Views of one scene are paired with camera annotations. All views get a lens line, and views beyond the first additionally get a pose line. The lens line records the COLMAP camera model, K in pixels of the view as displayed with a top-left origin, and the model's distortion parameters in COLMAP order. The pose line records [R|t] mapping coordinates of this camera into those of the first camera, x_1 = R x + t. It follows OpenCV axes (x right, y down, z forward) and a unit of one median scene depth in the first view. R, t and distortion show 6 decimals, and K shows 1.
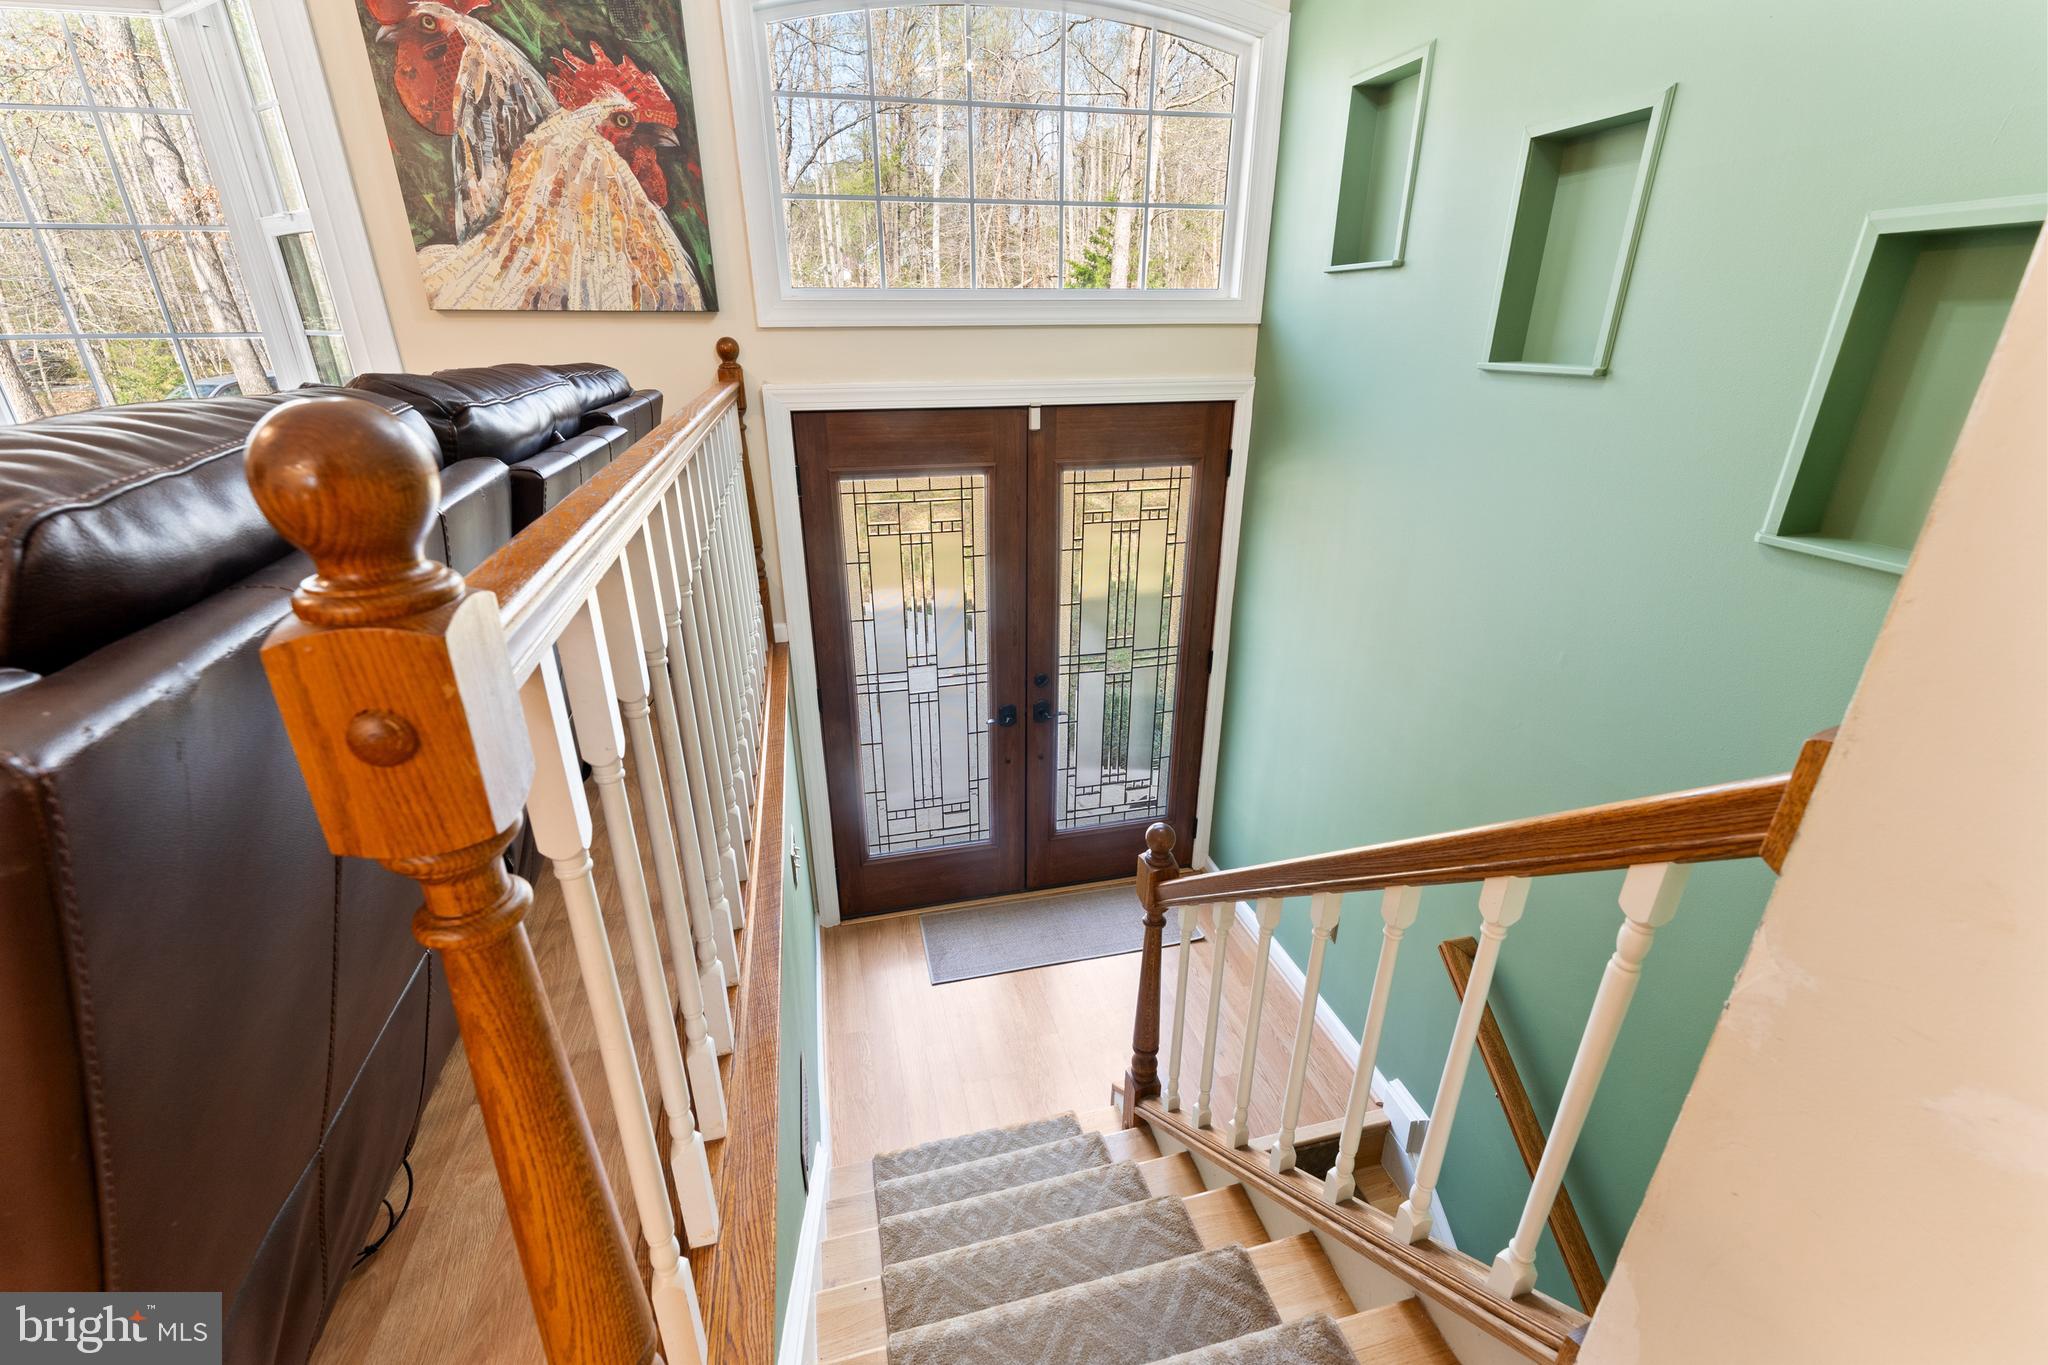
lens RADIAL K [[867.3, 0, 1016.8], [0, 867.3, 677.5], [0, 0, 1]] dist [-0.000250, -0.000117]
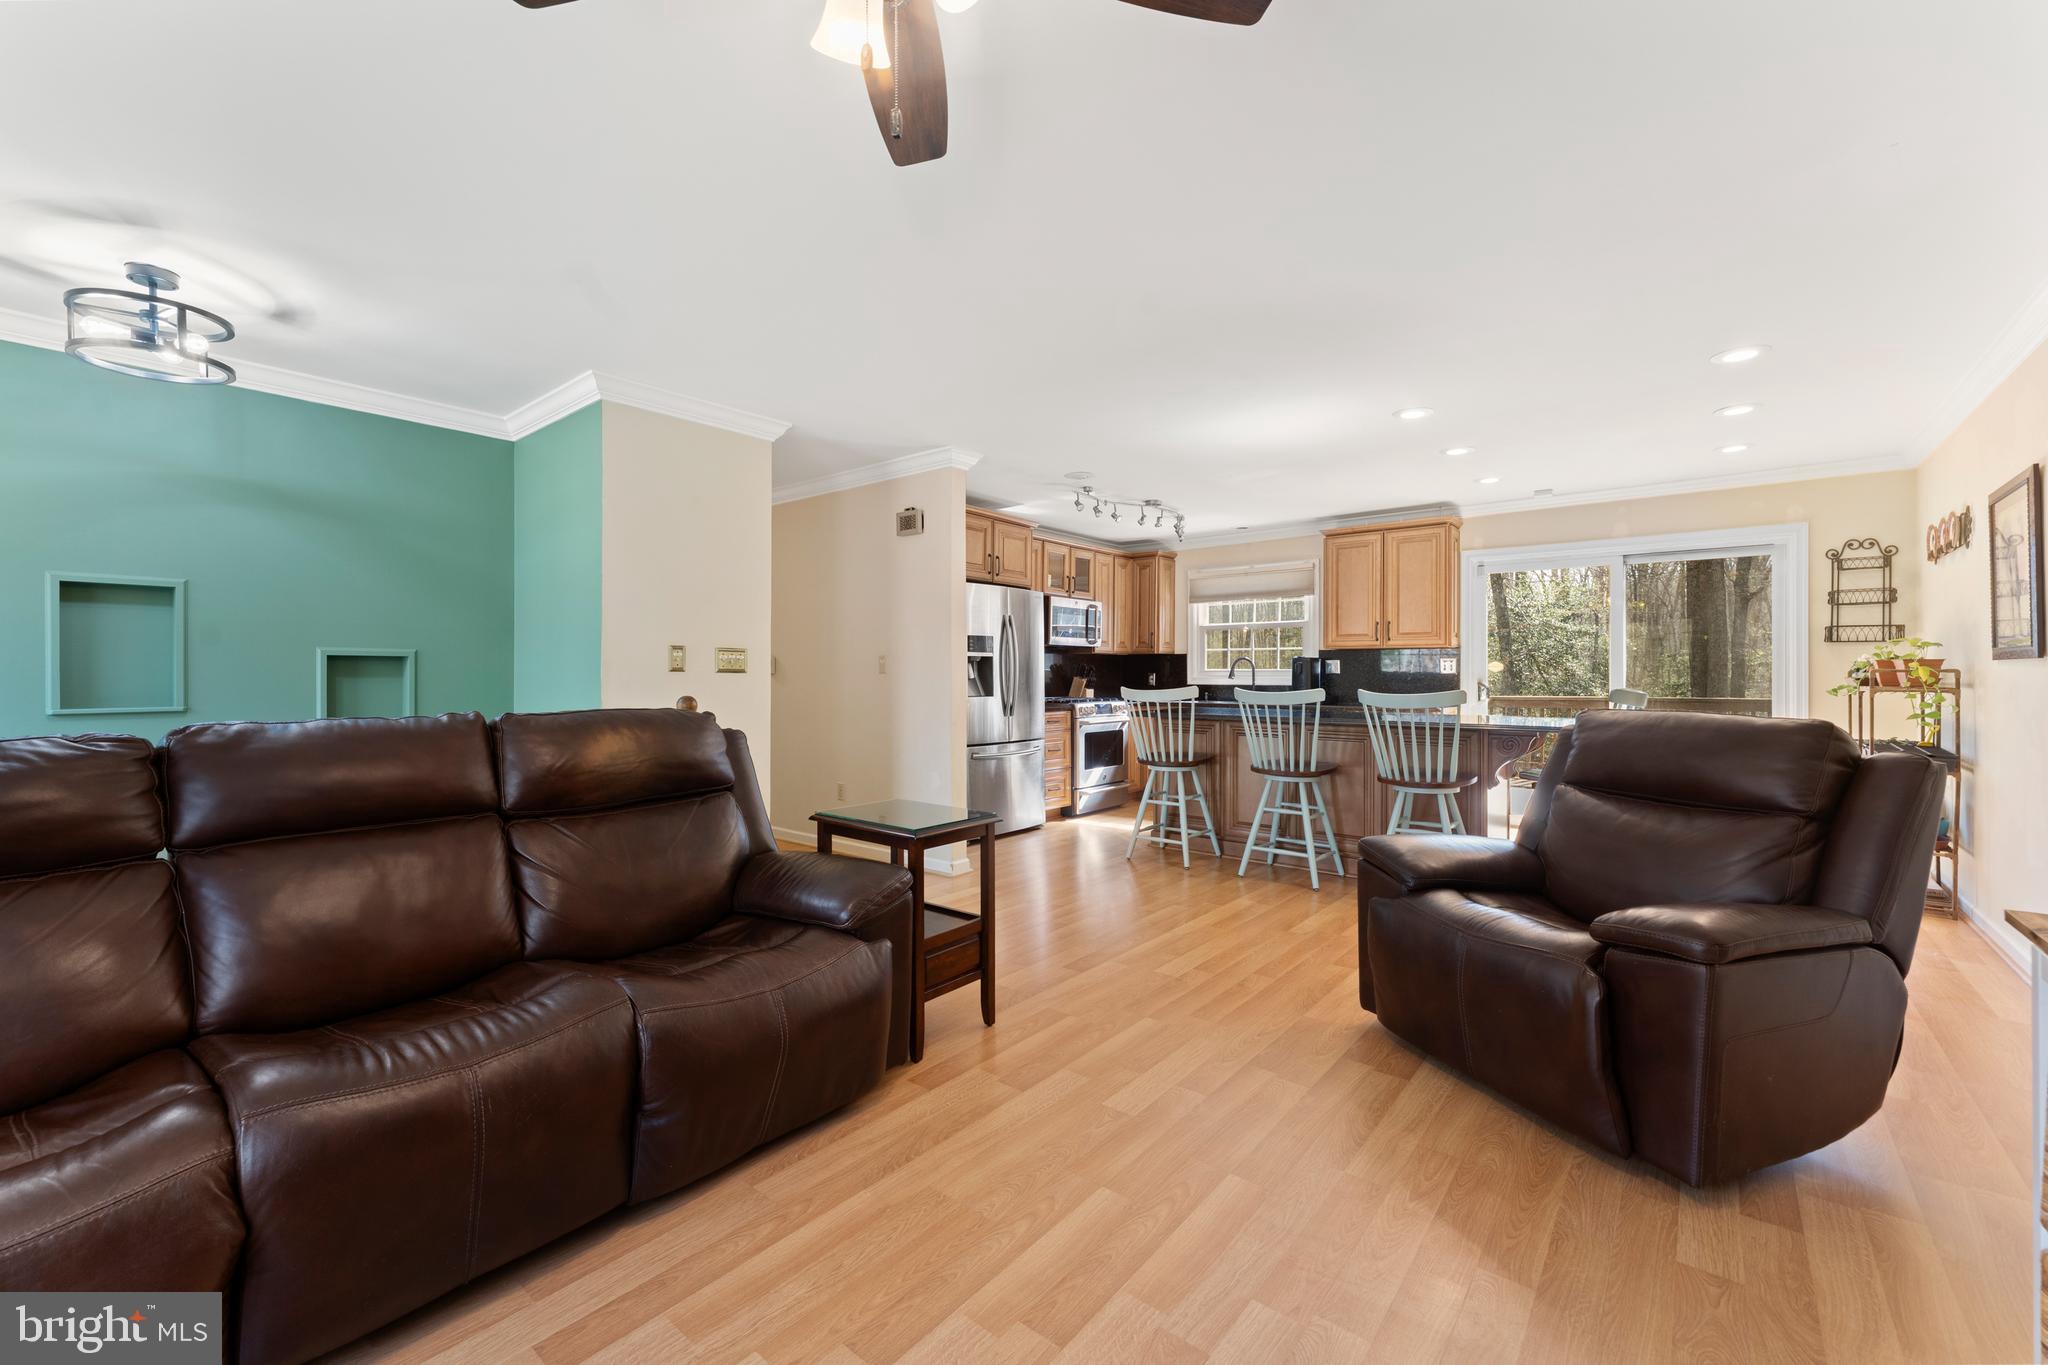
lens RADIAL K [[831.1, 0, 1009.9], [0, 831.1, 675.4], [0, 0, 1]] dist [0.000995, -0.000829]
pose [[-0.592127, 0.001095, 0.805844, -1.356496], [0.304873, 0.925975, 0.222760, -0.202285], [-0.745948, 0.377582, -0.548629, 0.461064]]
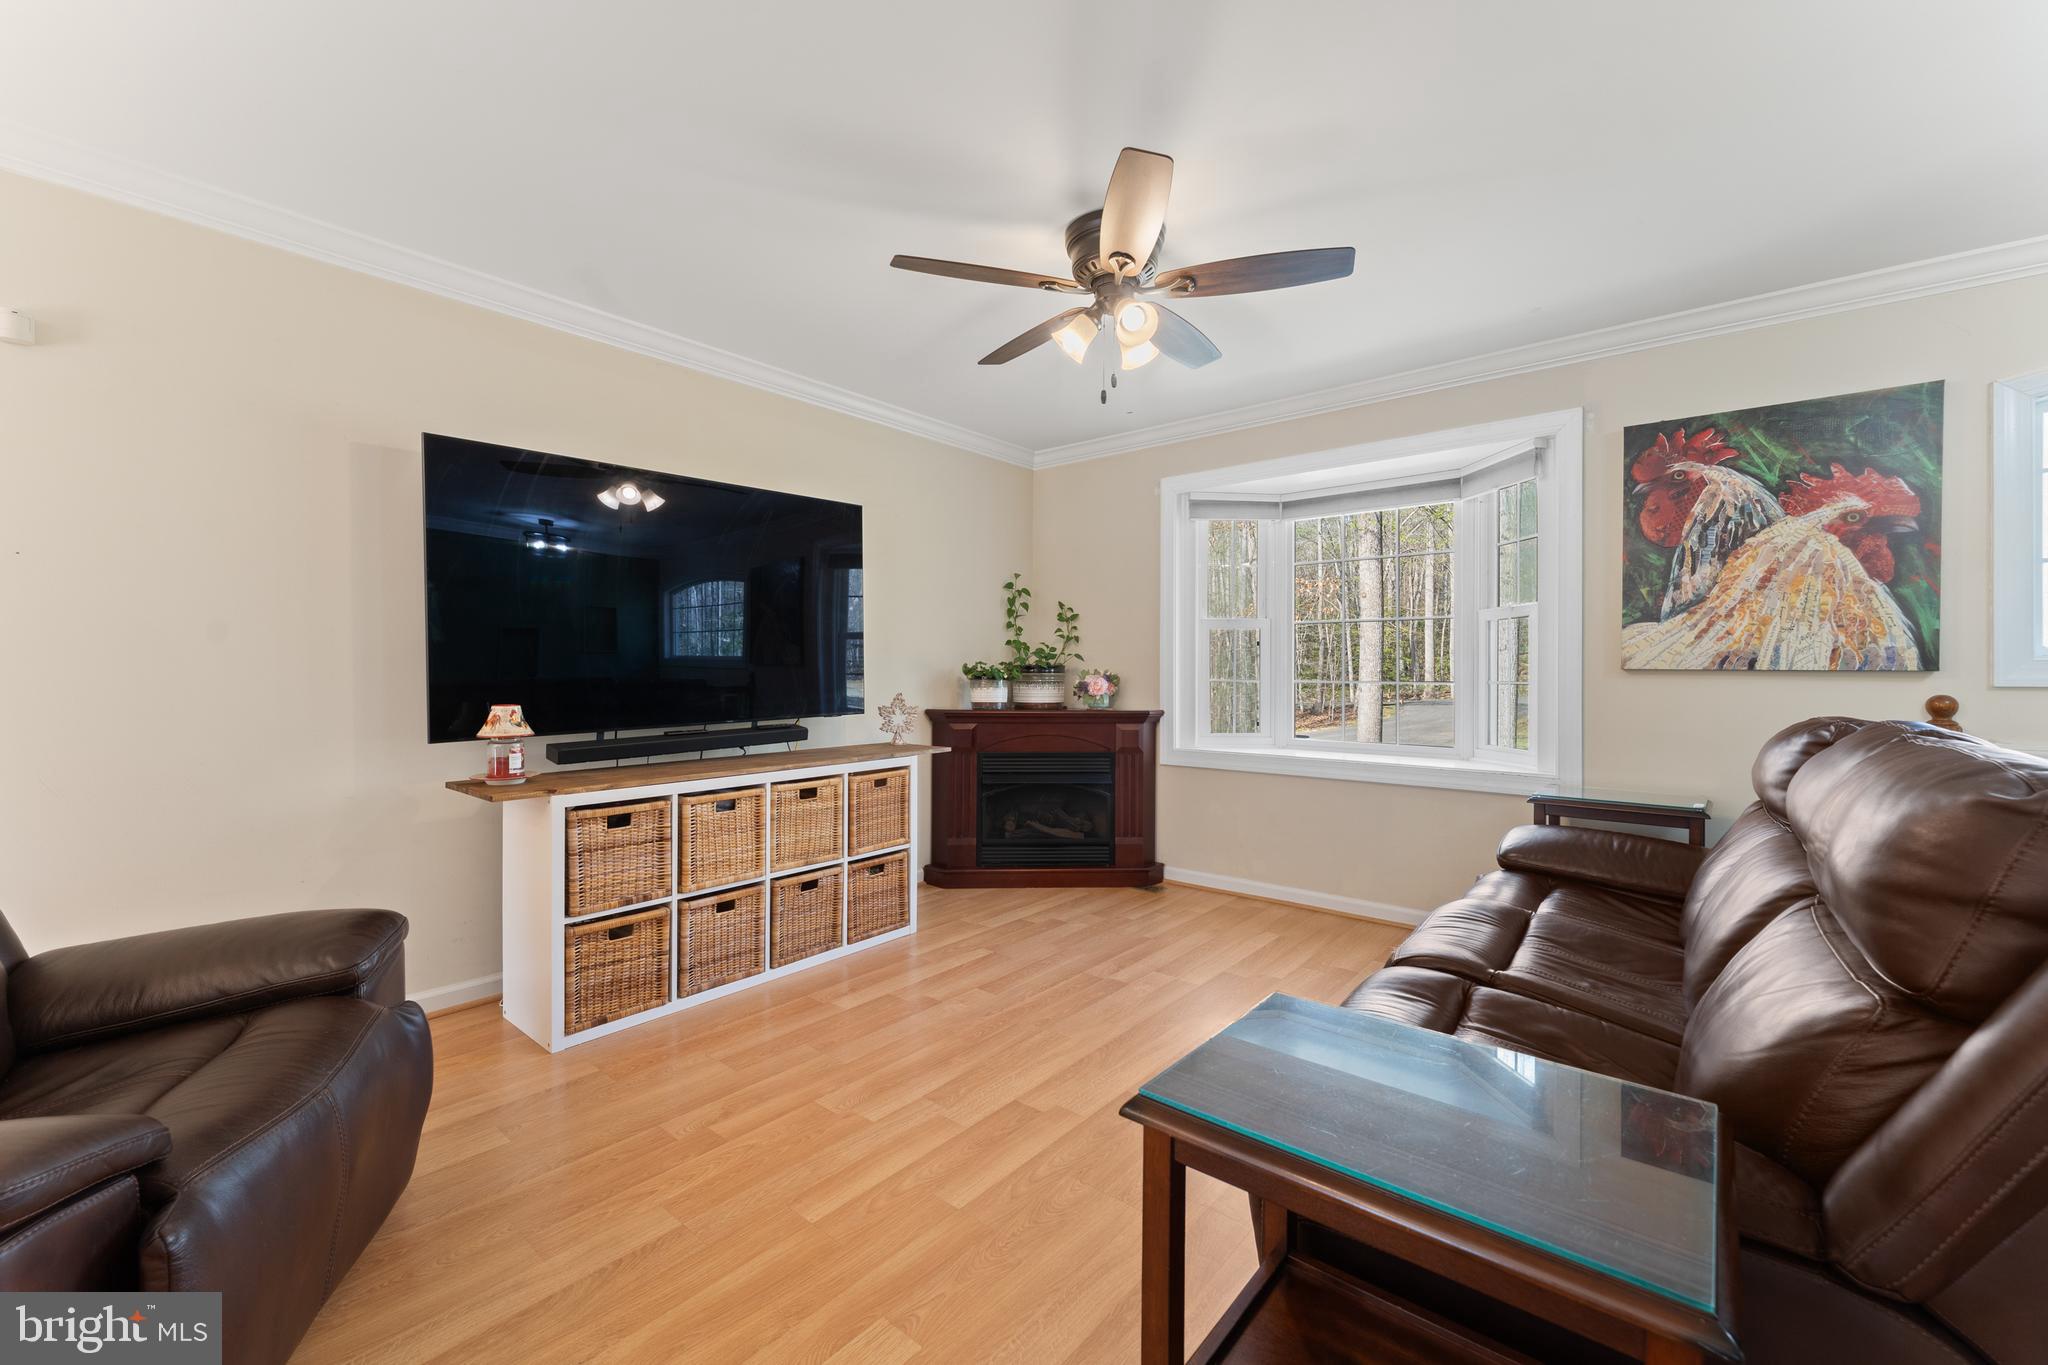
lens RADIAL K [[831.1, 0, 1008.4], [0, 831.1, 675.8], [0, 0, 1]] dist [0.000995, -0.000829]
pose [[0.586884, 0.011412, -0.809591, -0.215989], [-0.309150, 0.927303, -0.211036, 0.129411], [0.748327, 0.374139, 0.547747, -0.359423]]
